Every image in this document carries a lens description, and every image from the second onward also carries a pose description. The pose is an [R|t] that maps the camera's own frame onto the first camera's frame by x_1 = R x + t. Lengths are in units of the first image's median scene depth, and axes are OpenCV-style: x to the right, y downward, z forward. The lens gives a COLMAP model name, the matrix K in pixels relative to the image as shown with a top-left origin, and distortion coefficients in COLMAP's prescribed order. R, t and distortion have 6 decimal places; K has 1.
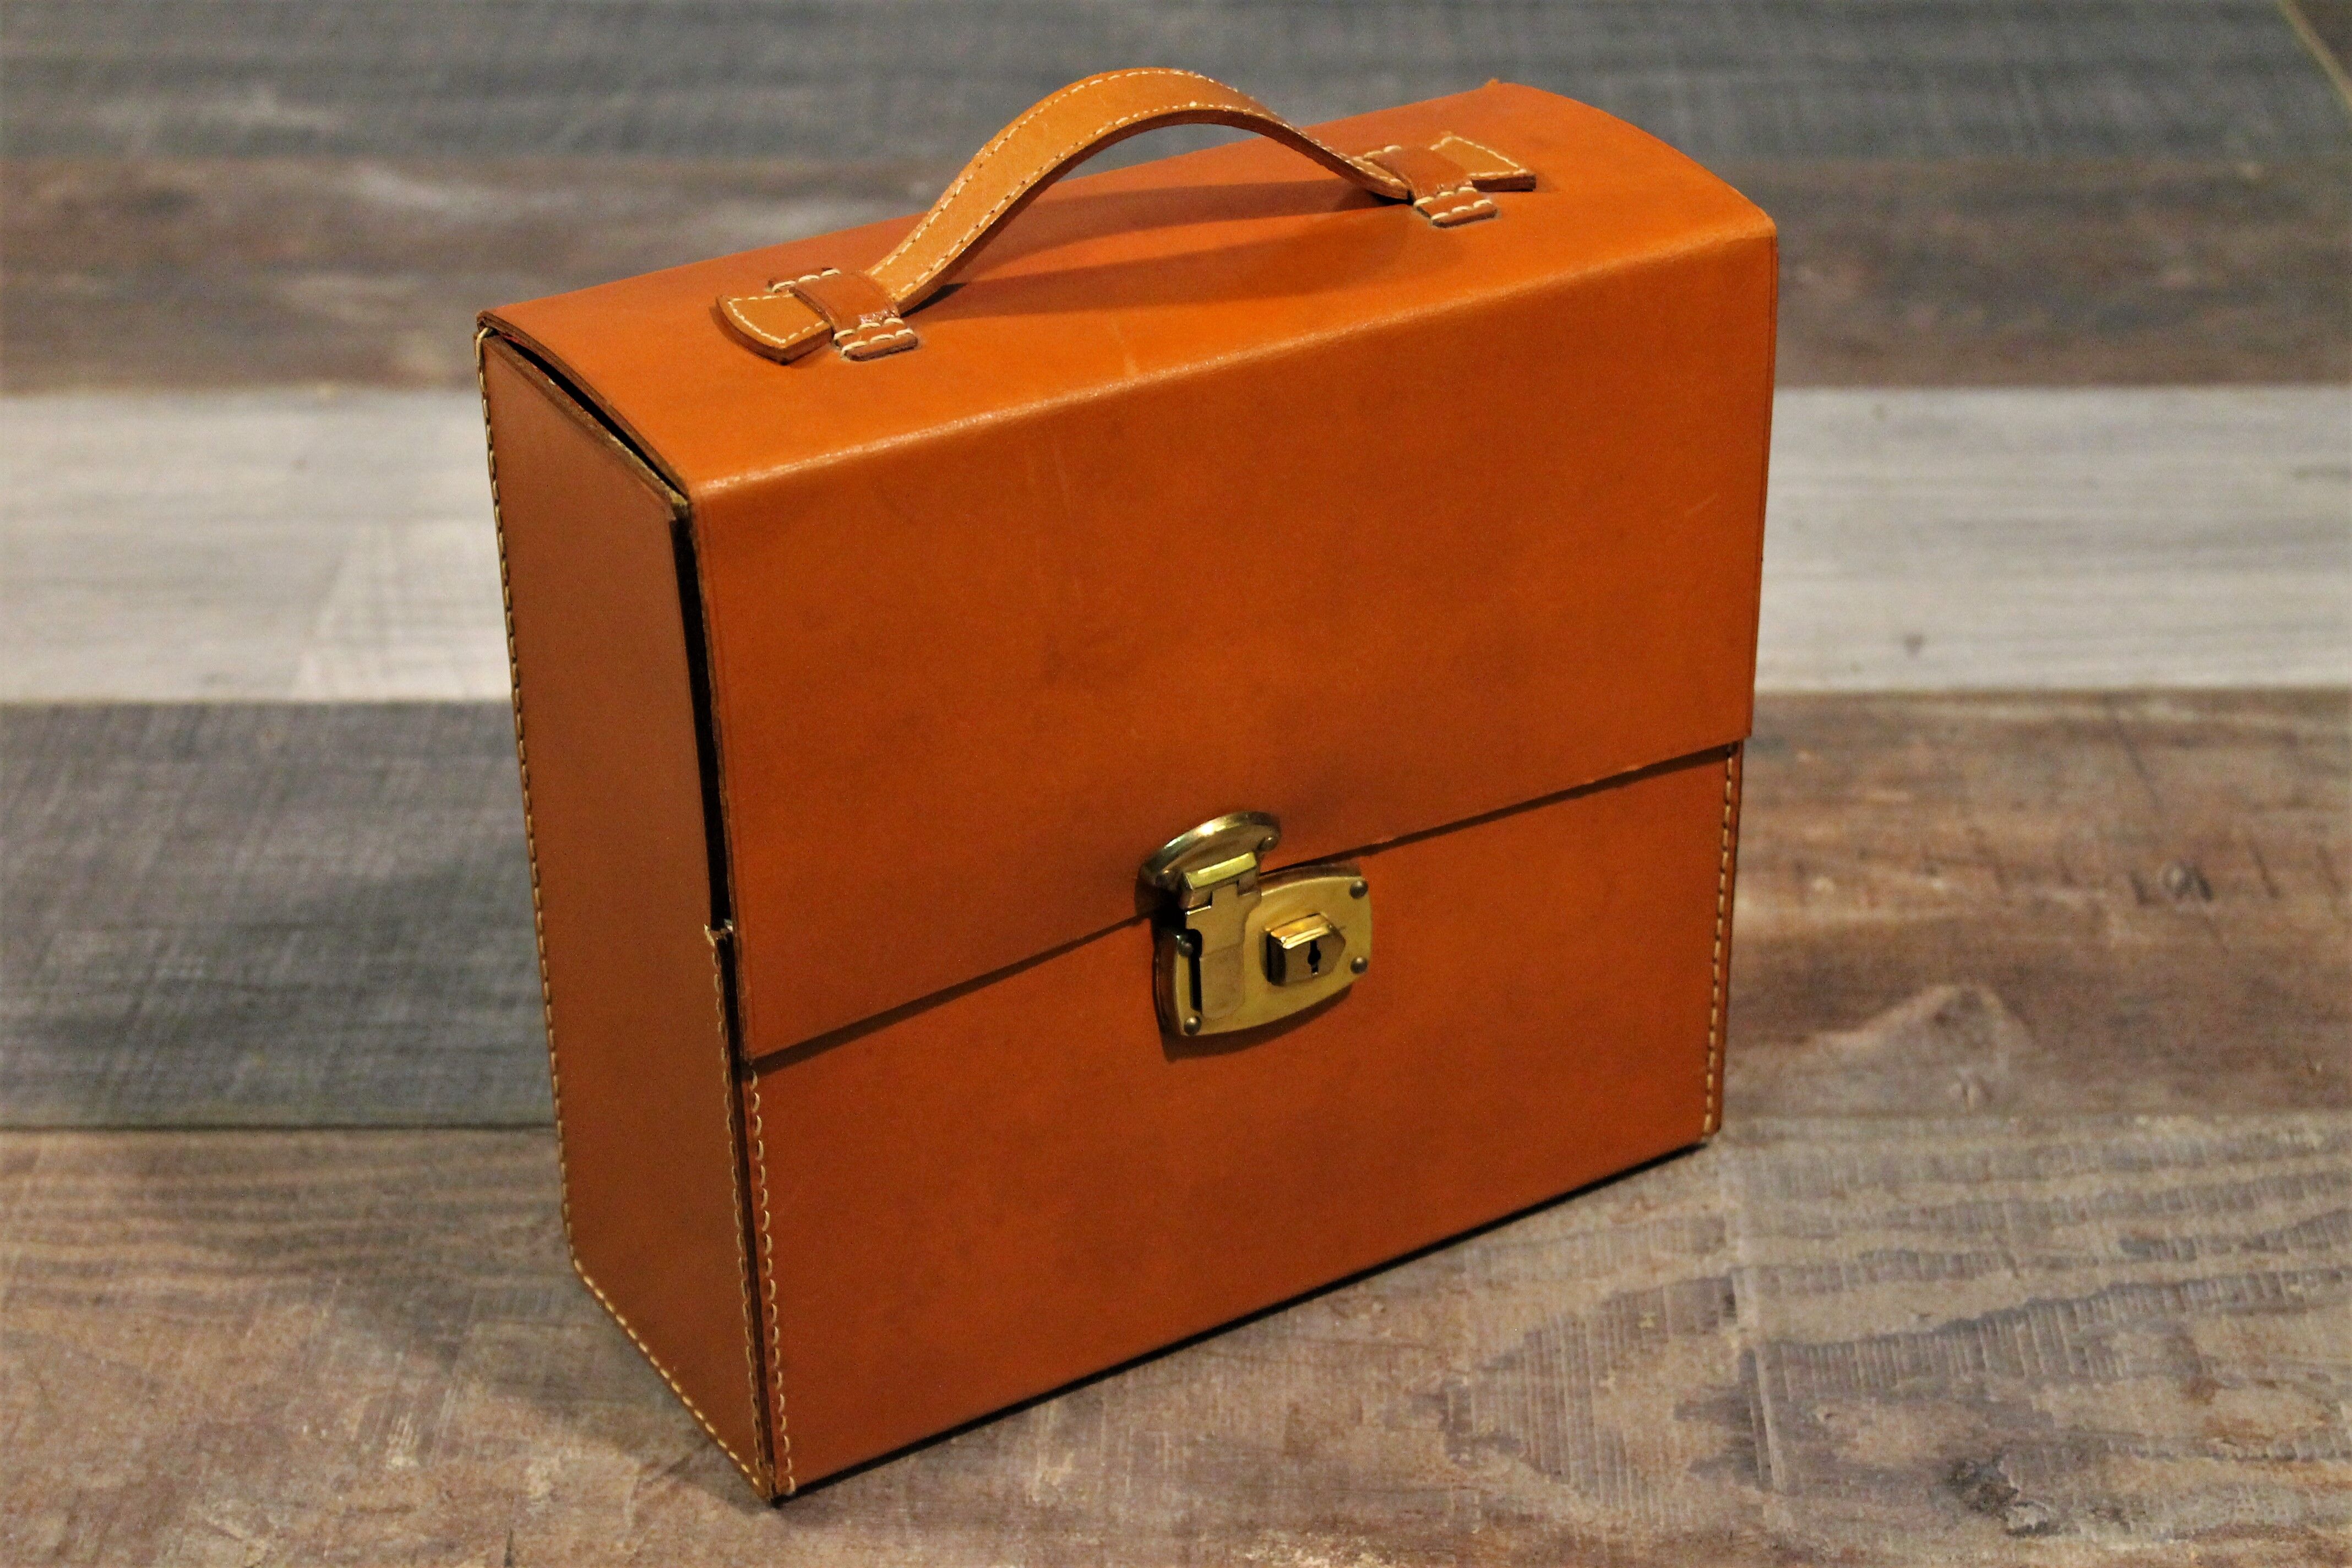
lens RADIAL K [[4365.5, 0, 1189.2], [0, 4365.5, 778.7], [0, 0, 1]] dist [0.019597, 0.000000]
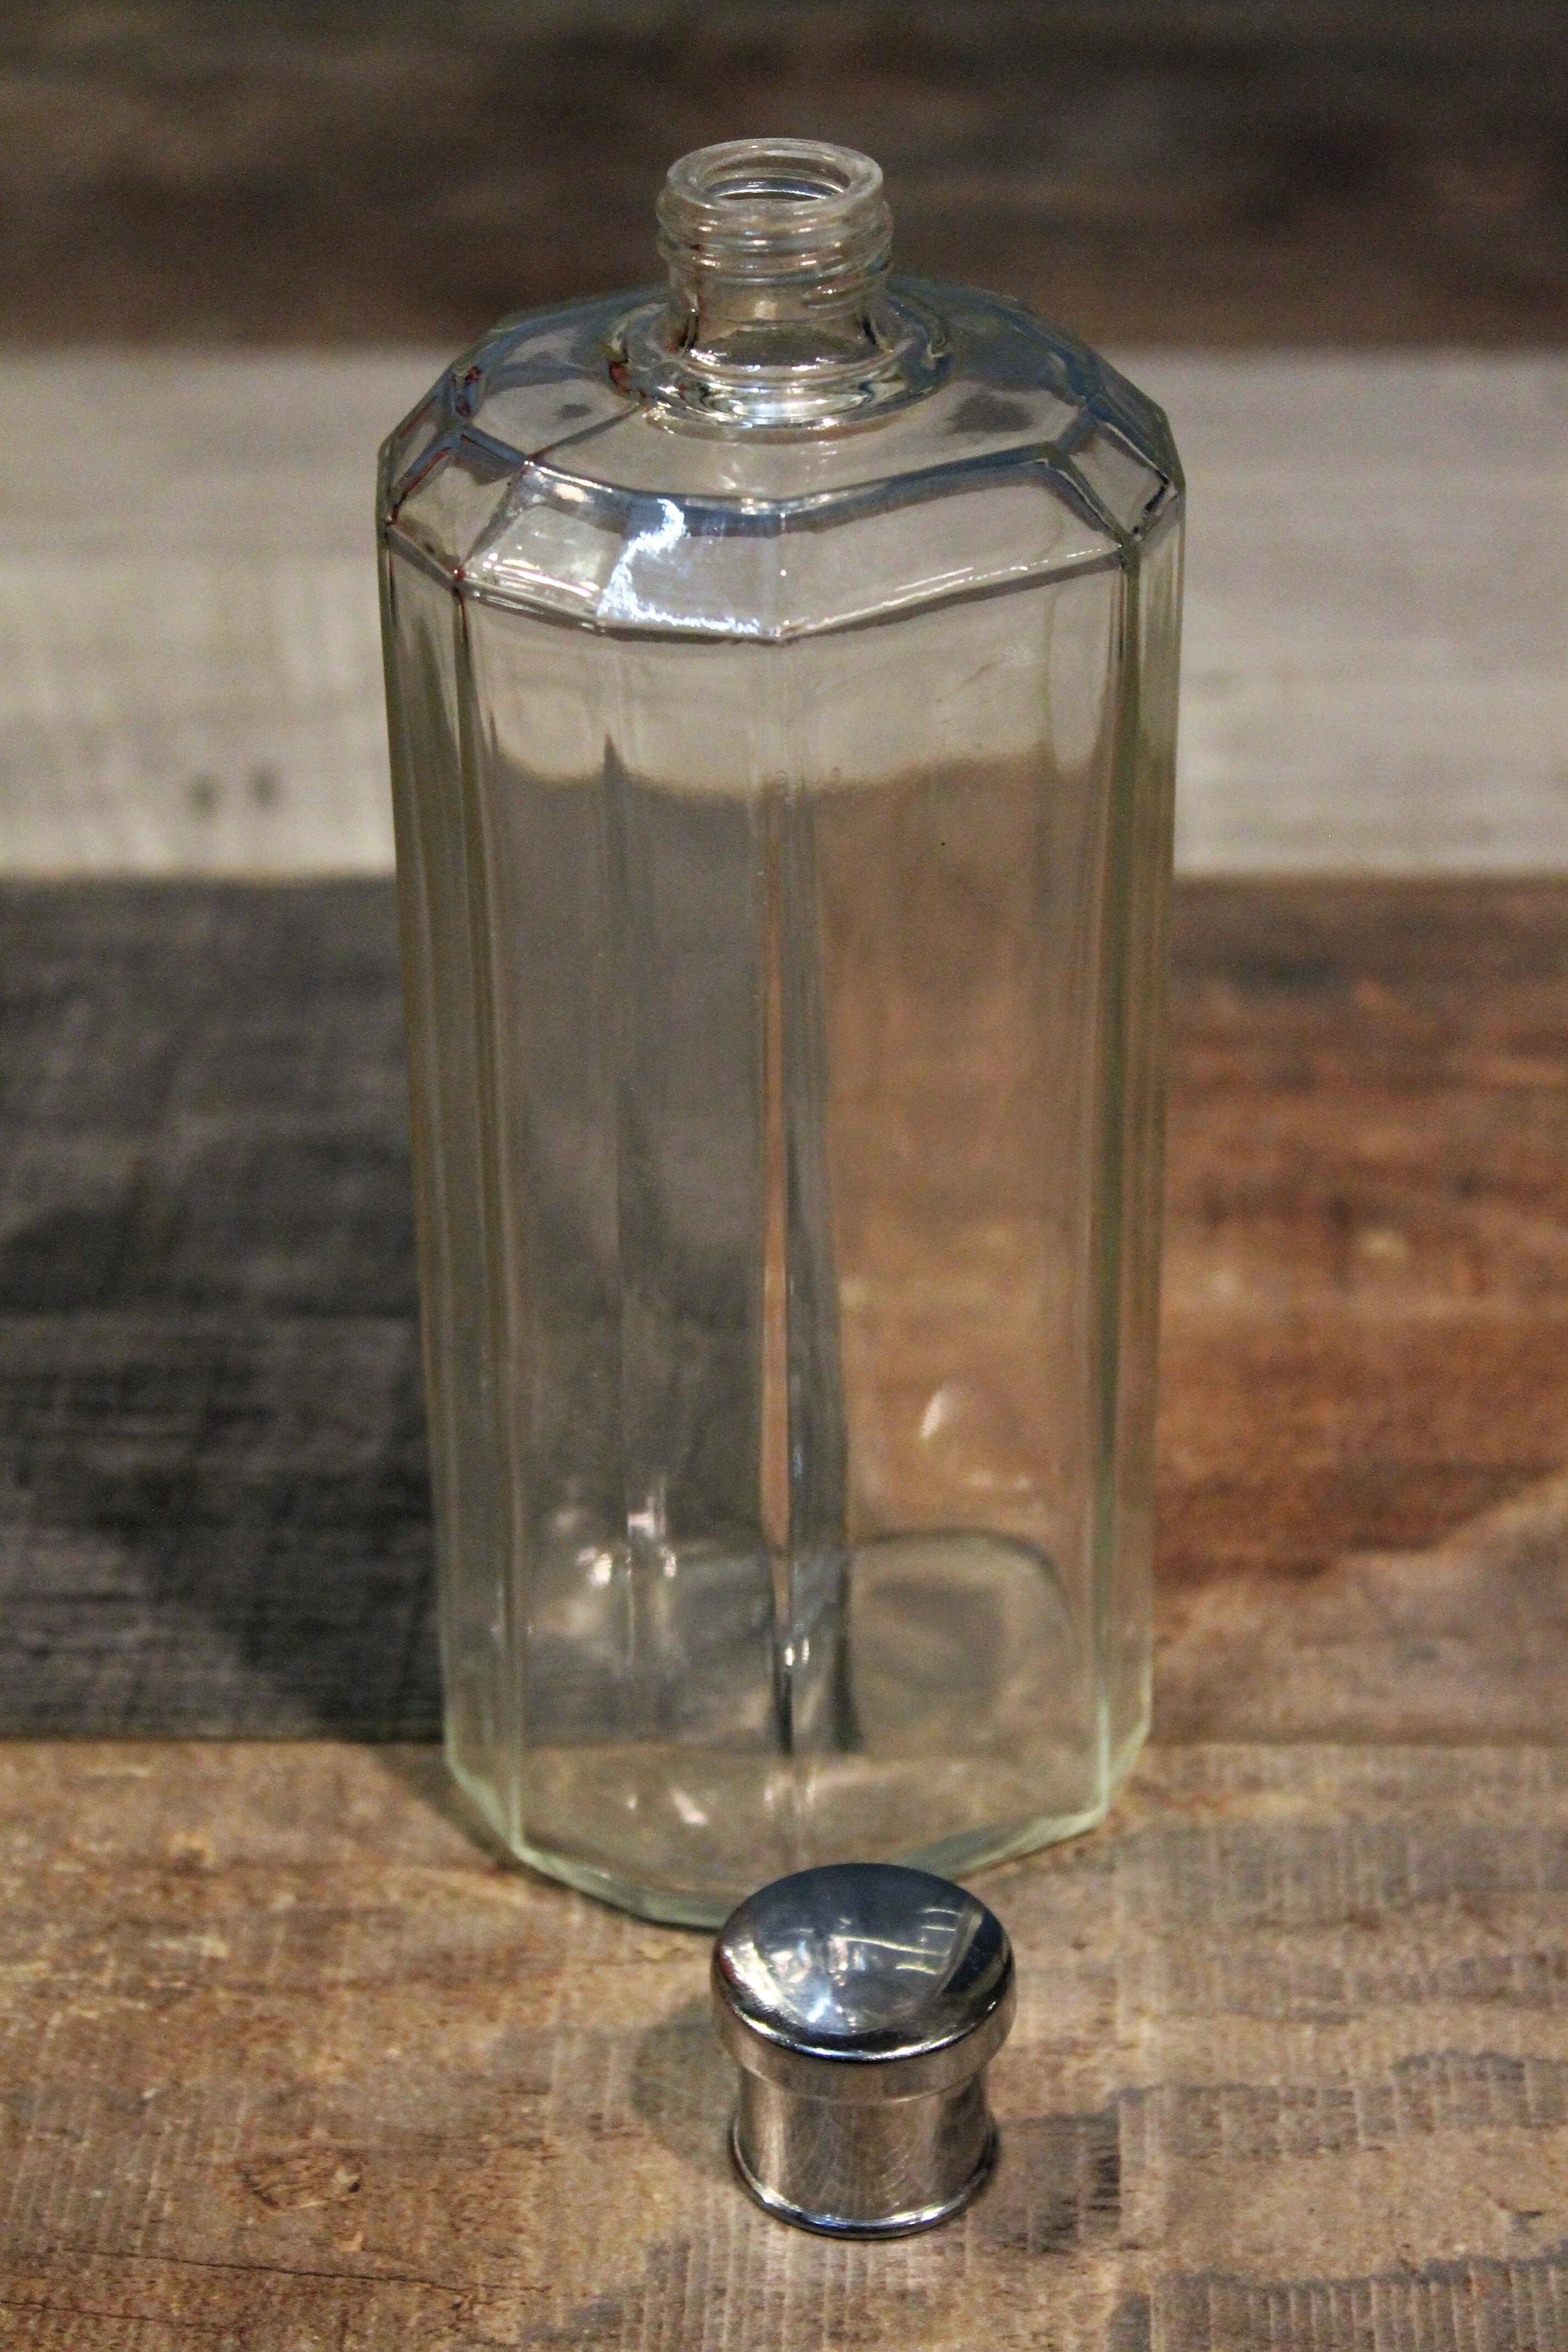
lens RADIAL K [[5043.9, 0, 776.0], [0, 5043.9, 1172.5], [0, 0, 1]] dist [0.057993, 0.000000]
pose [[0.999755, 0.008154, -0.020562, 0.098416], [-0.007515, 0.999492, 0.030986, -0.002509], [0.020804, -0.030824, 0.999308, 0.465996]]
